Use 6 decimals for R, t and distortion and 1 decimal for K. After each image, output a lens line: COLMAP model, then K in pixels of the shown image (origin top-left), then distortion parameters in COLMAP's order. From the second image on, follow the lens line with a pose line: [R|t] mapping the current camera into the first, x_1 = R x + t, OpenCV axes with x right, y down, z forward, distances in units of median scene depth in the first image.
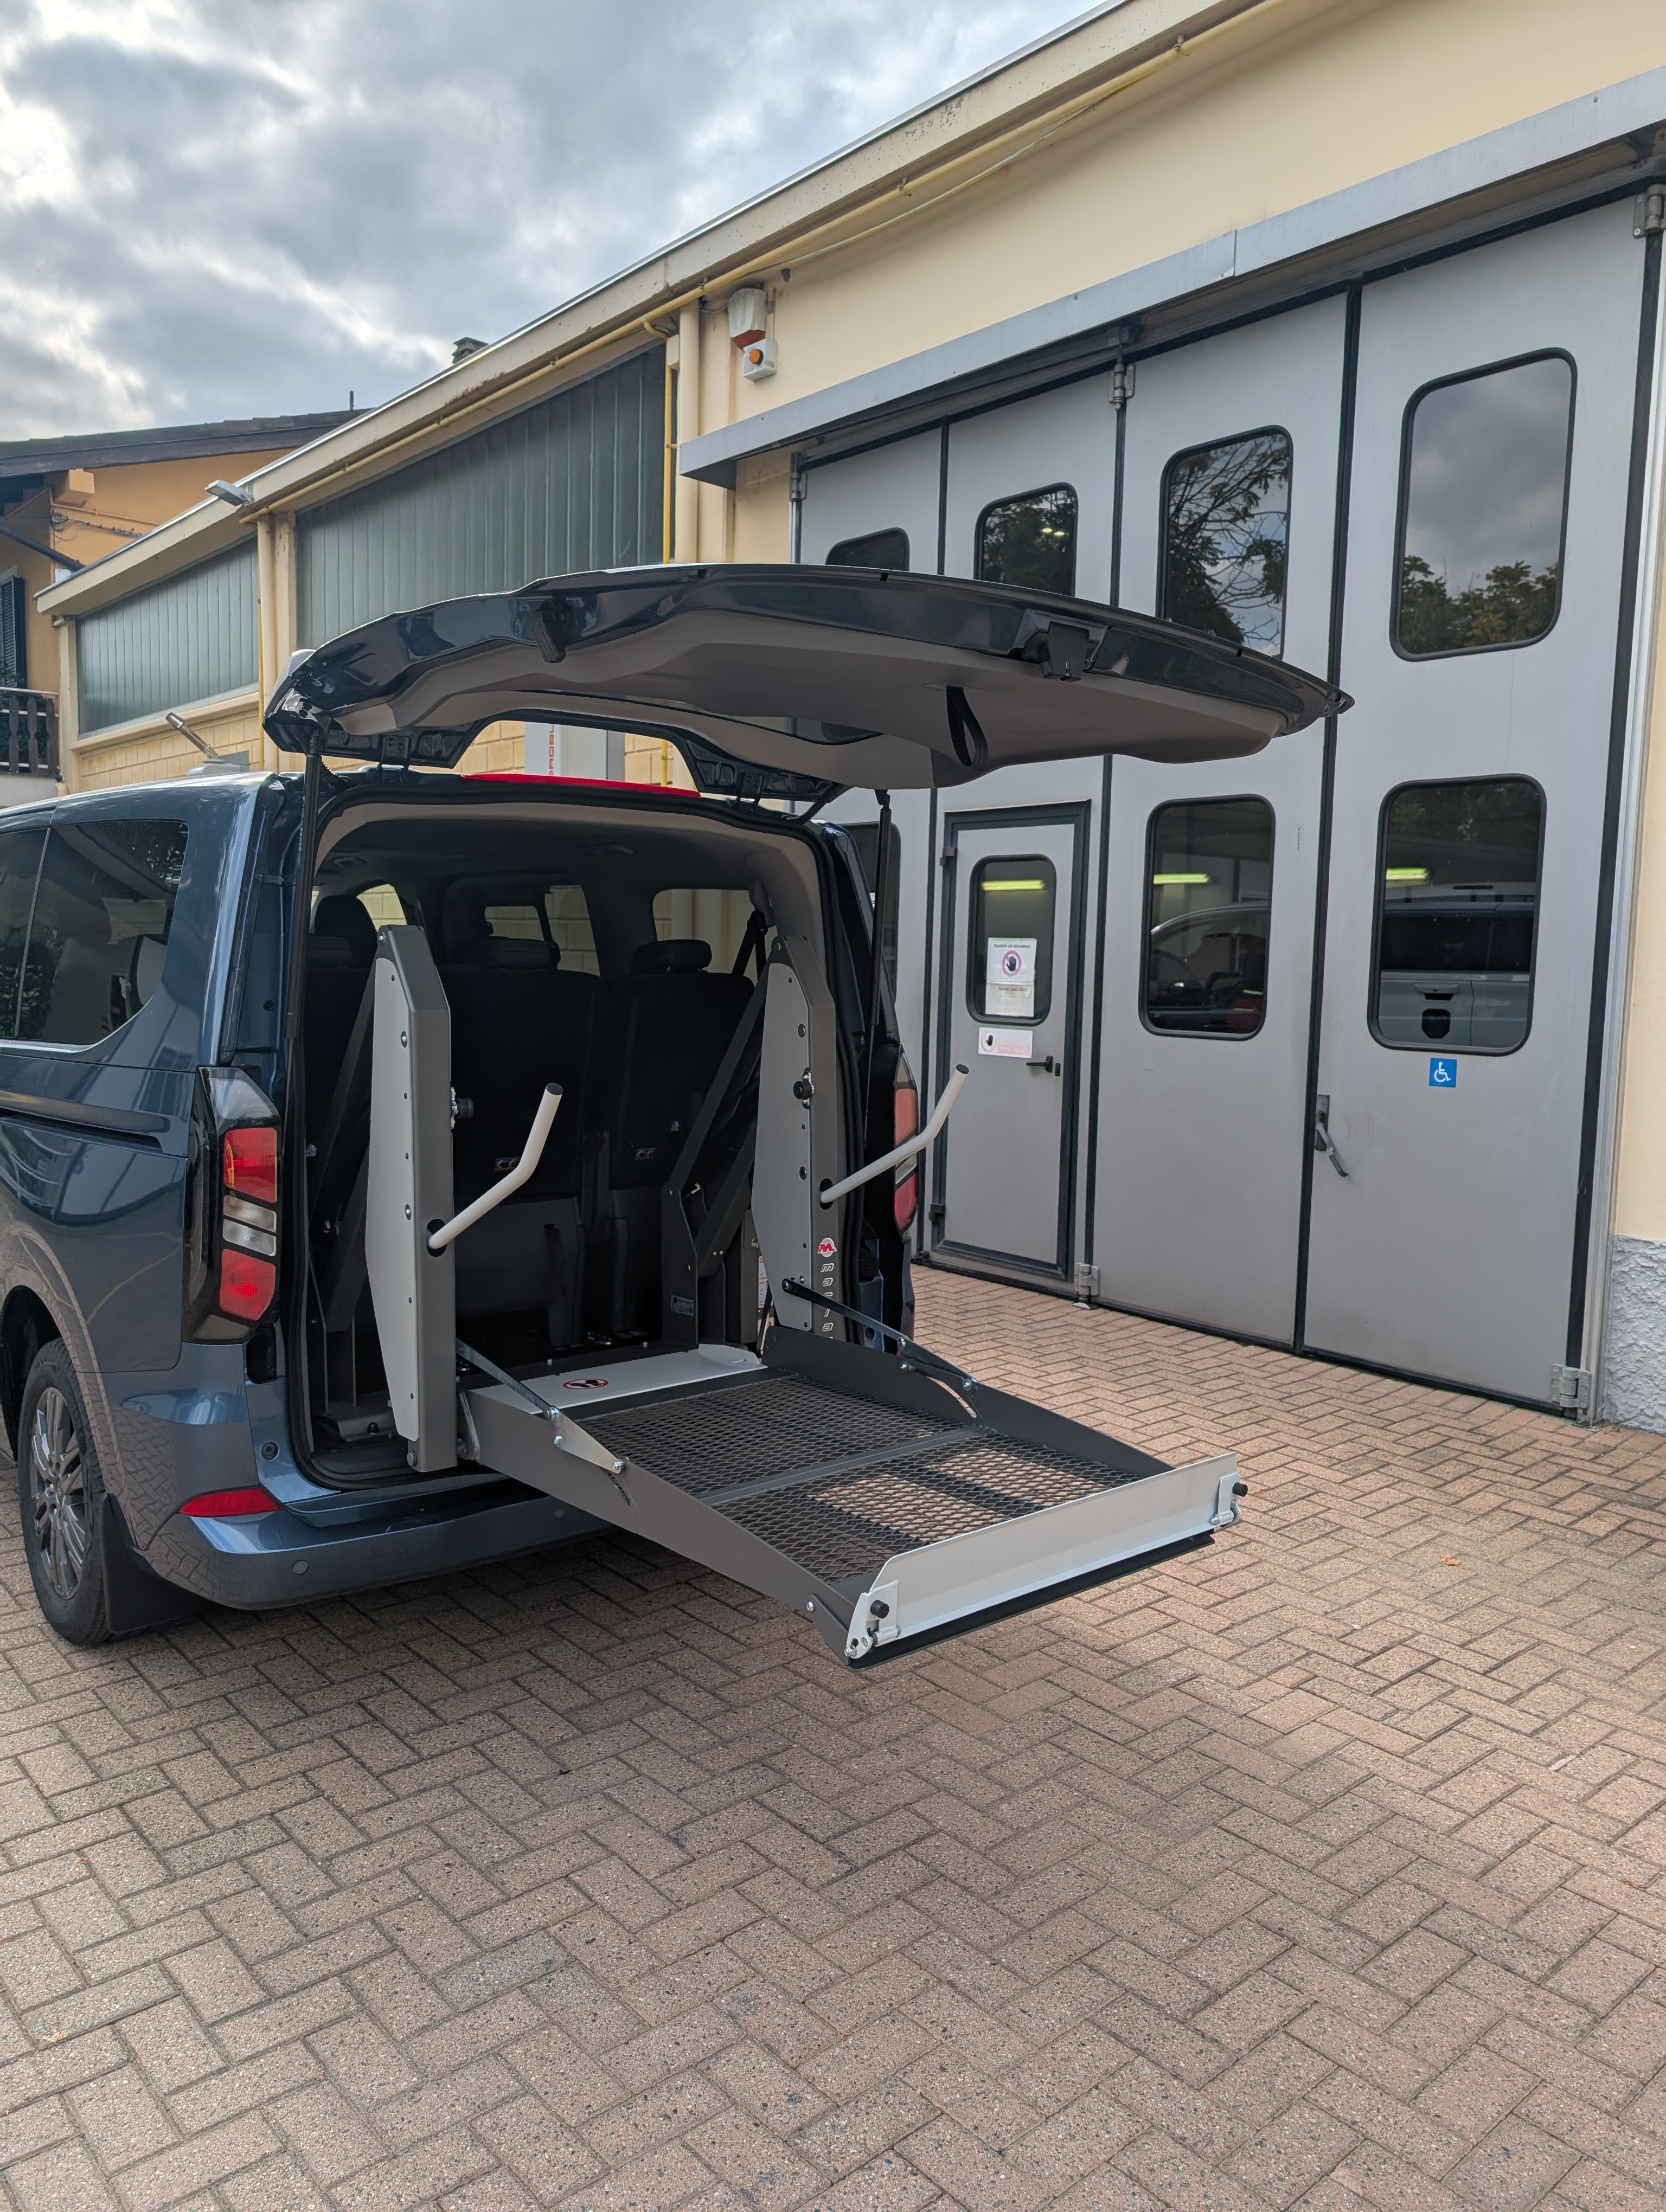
lens RADIAL K [[1583.5, 0, 844.7], [0, 1583.5, 1113.3], [0, 0, 1]] dist [0.007430, -0.000017]
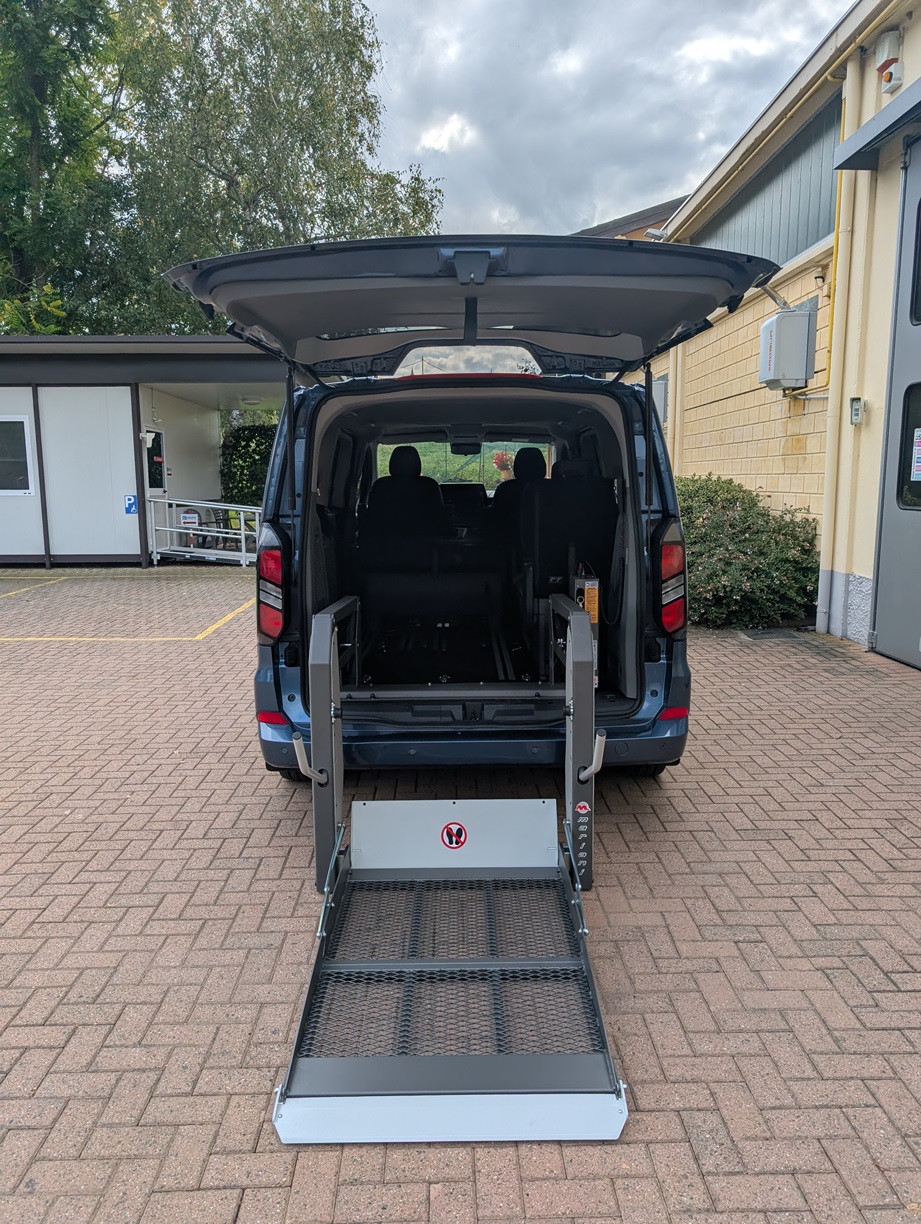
lens RADIAL K [[885.5, 0, 478.7], [0, 885.5, 620.4], [0, 0, 1]] dist [0.001733, 0.001510]
pose [[0.770388, 0.075957, -0.633035, 0.296621], [-0.043781, 0.996837, 0.066329, 0.005043], [0.636070, -0.023384, 0.771277, 0.109604]]
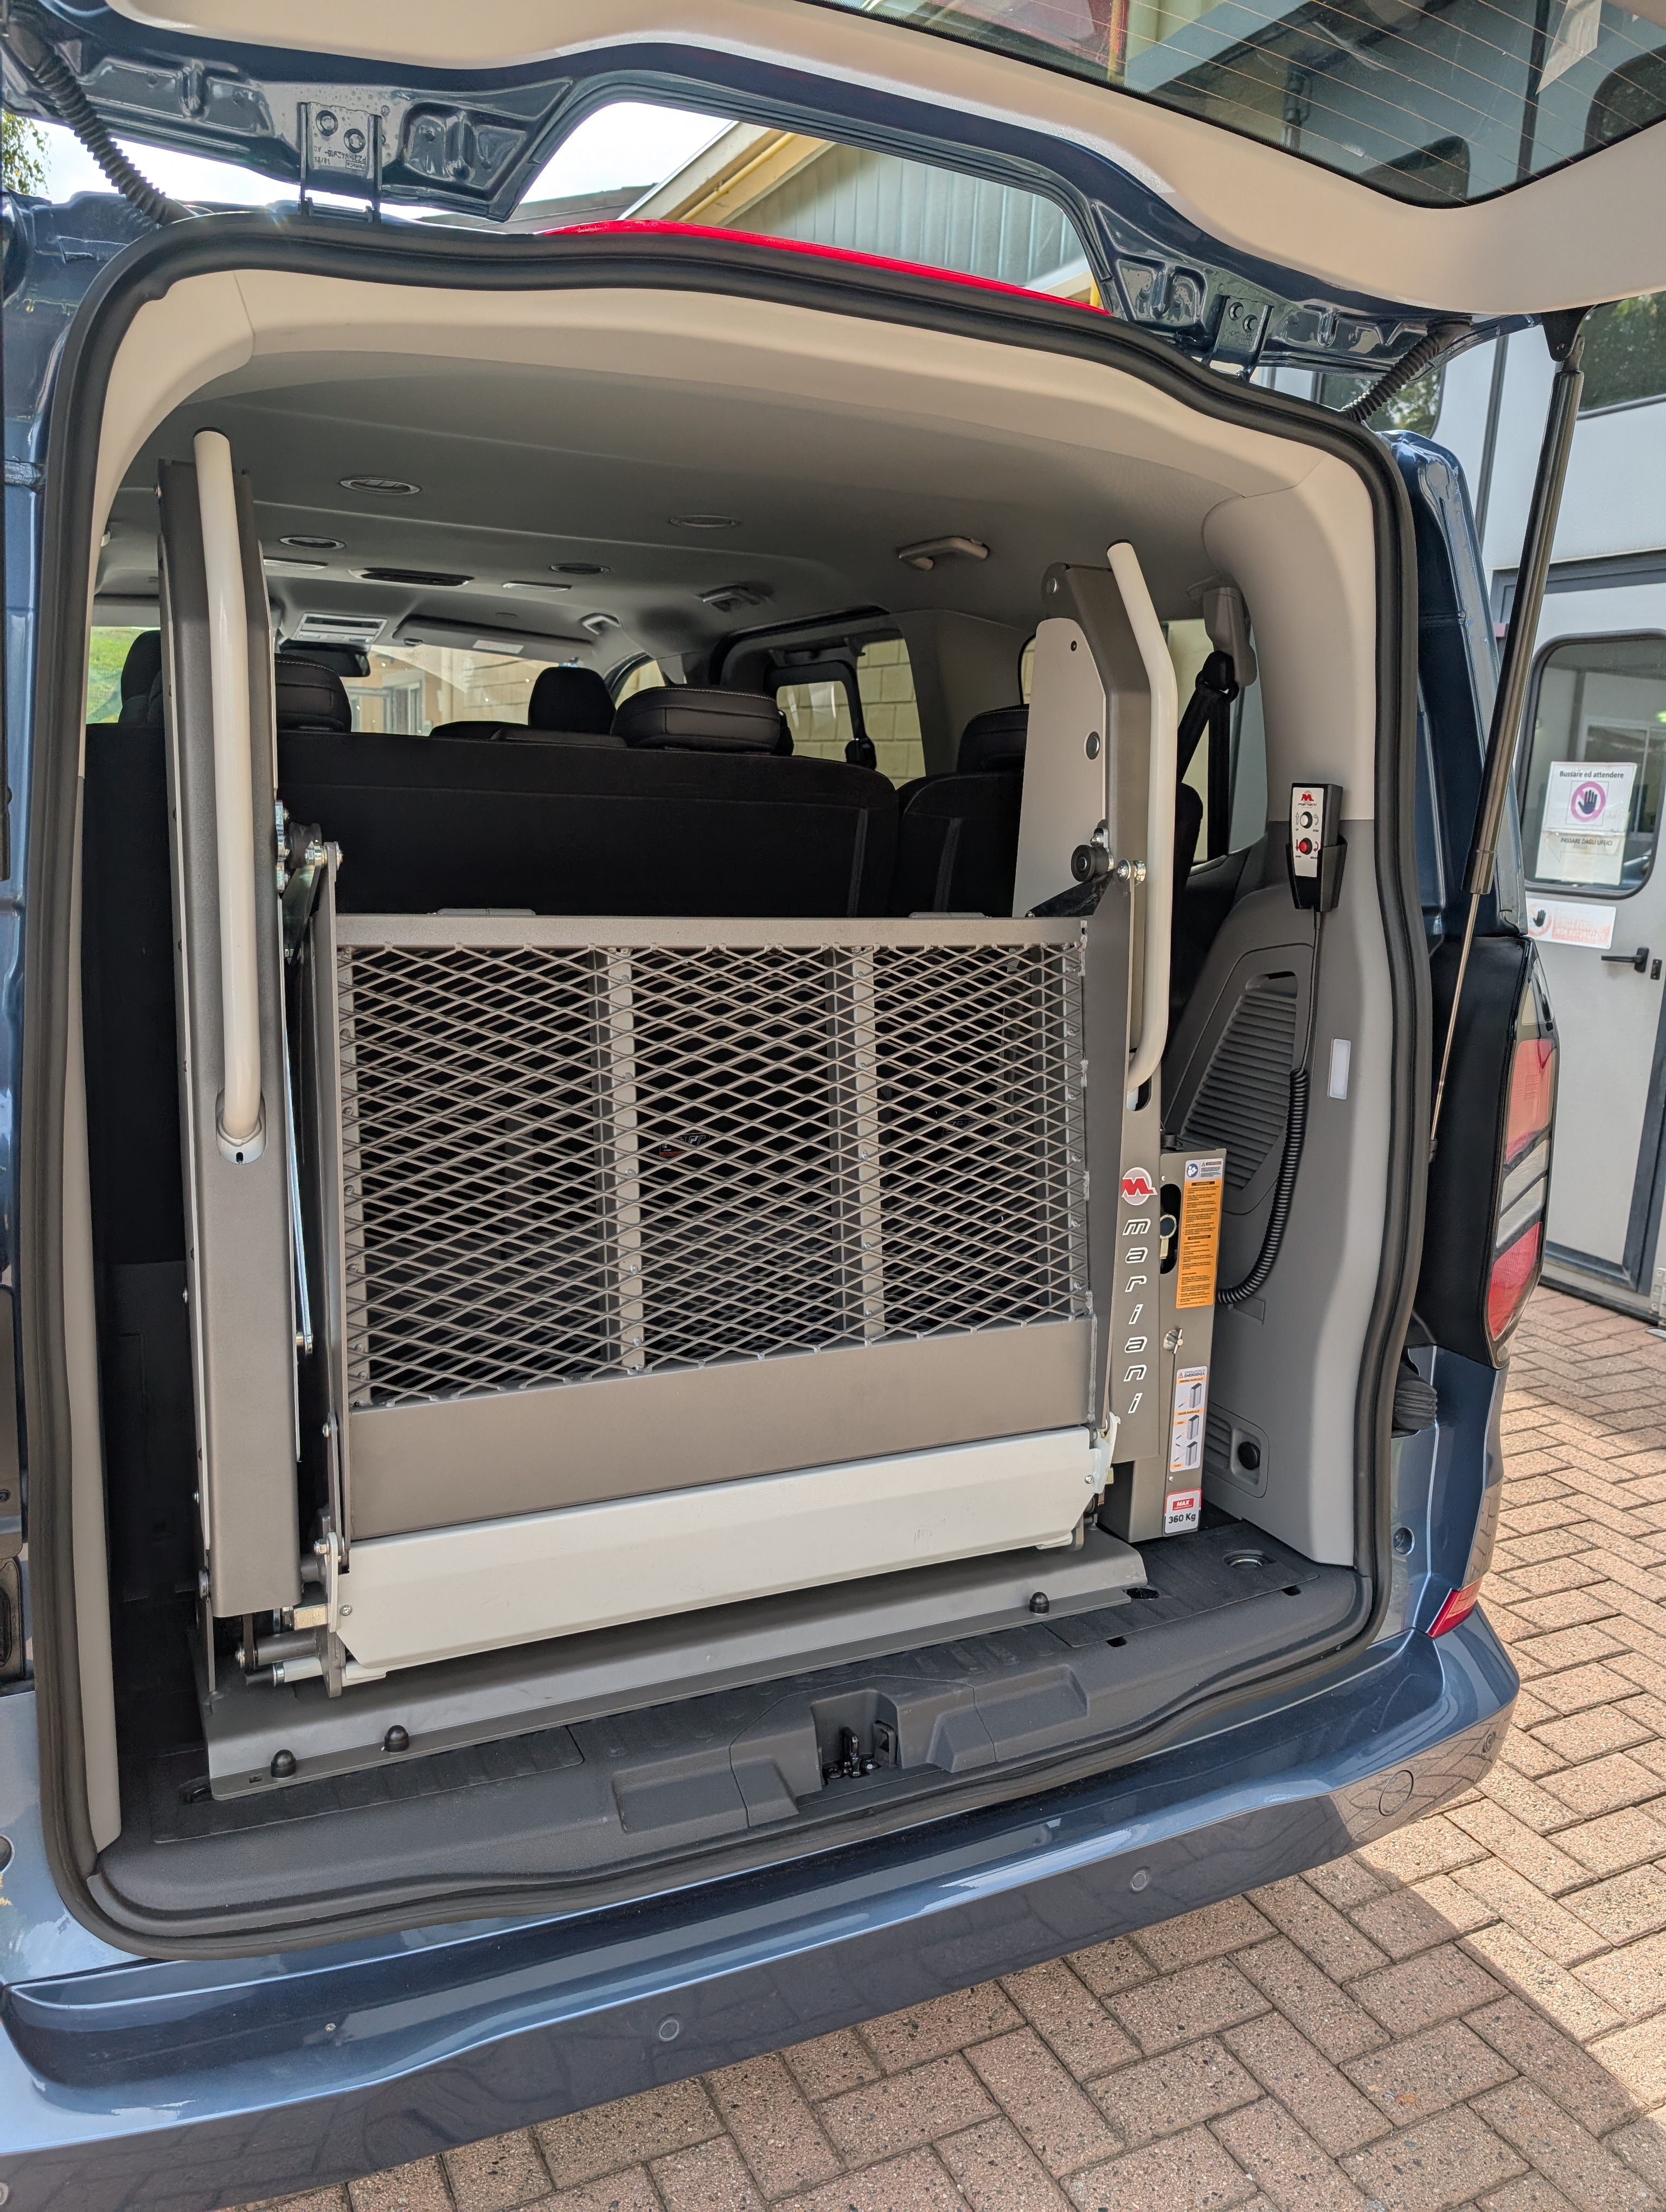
lens RADIAL K [[1570.3, 0, 816.3], [0, 1570.3, 1107.1], [0, 0, 1]] dist [0.002037, 0.000541]
pose [[0.962370, 0.073138, -0.261716, -0.026195], [-0.049160, 0.994067, 0.097030, -0.019216], [0.267260, -0.080513, 0.960255, 0.328389]]
